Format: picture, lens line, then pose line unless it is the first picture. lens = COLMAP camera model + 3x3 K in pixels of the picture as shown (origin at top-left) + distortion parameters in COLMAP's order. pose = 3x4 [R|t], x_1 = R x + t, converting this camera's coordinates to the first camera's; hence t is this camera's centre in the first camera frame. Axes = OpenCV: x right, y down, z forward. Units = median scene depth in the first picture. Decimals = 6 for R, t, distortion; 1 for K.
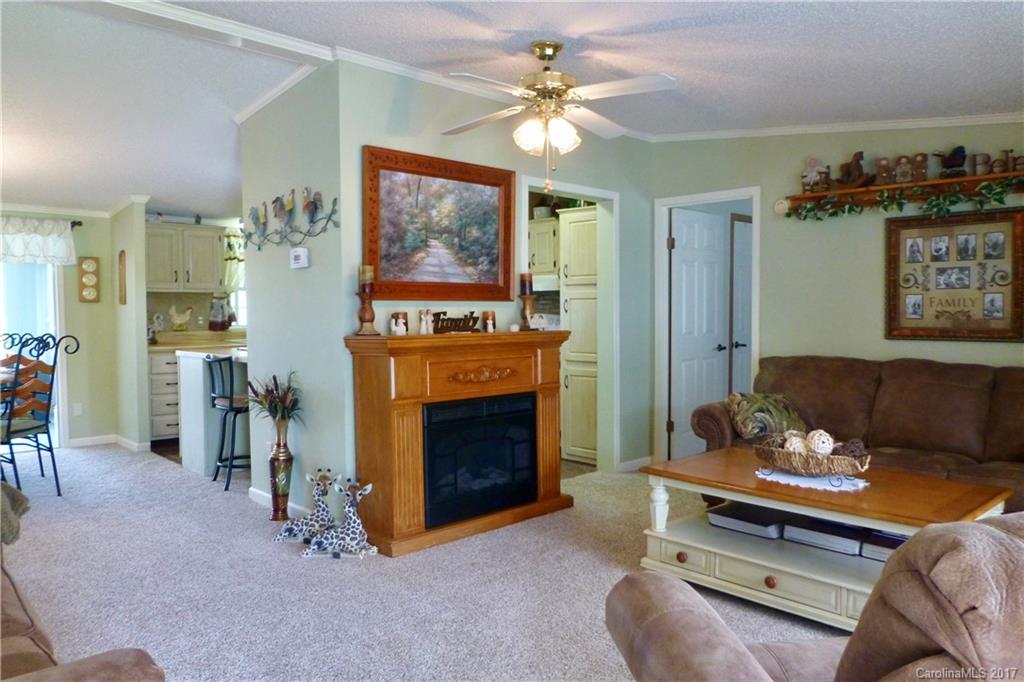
lens RADIAL K [[740.8, 0, 518.4], [0, 740.8, 337.2], [0, 0, 1]] dist [-0.033378, 0.006909]
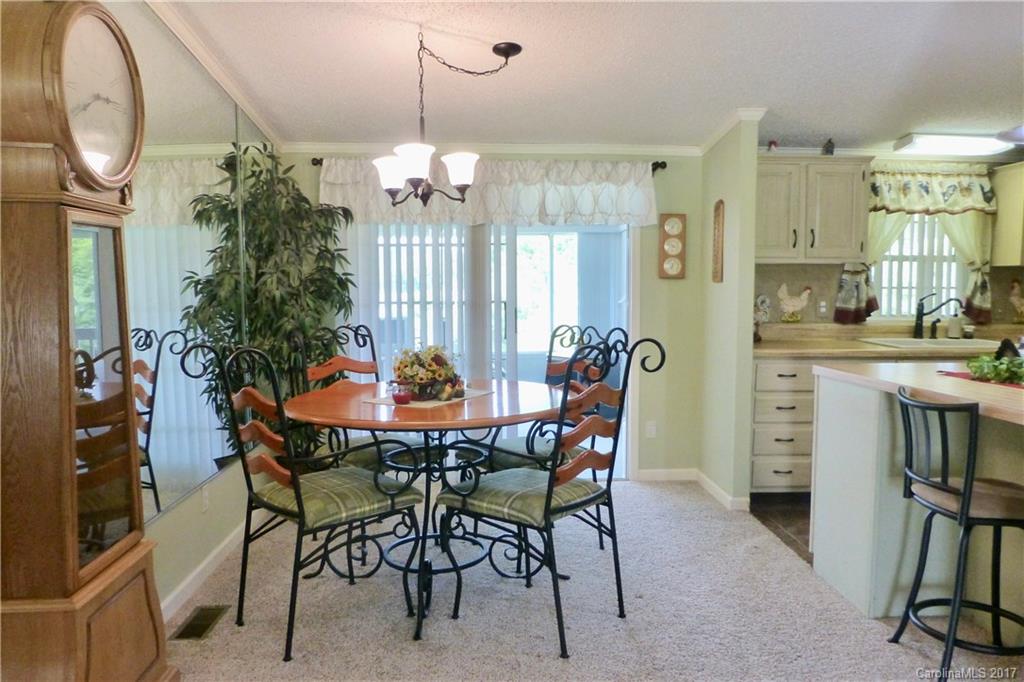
lens RADIAL K [[740.8, 0, 511.7], [0, 740.8, 343.4], [0, 0, 1]] dist [-0.033378, 0.006909]
pose [[0.752047, 0.053850, -0.656906, -0.235266], [-0.027936, 0.998366, 0.049858, -0.017421], [0.658517, -0.019144, 0.752322, 0.370465]]
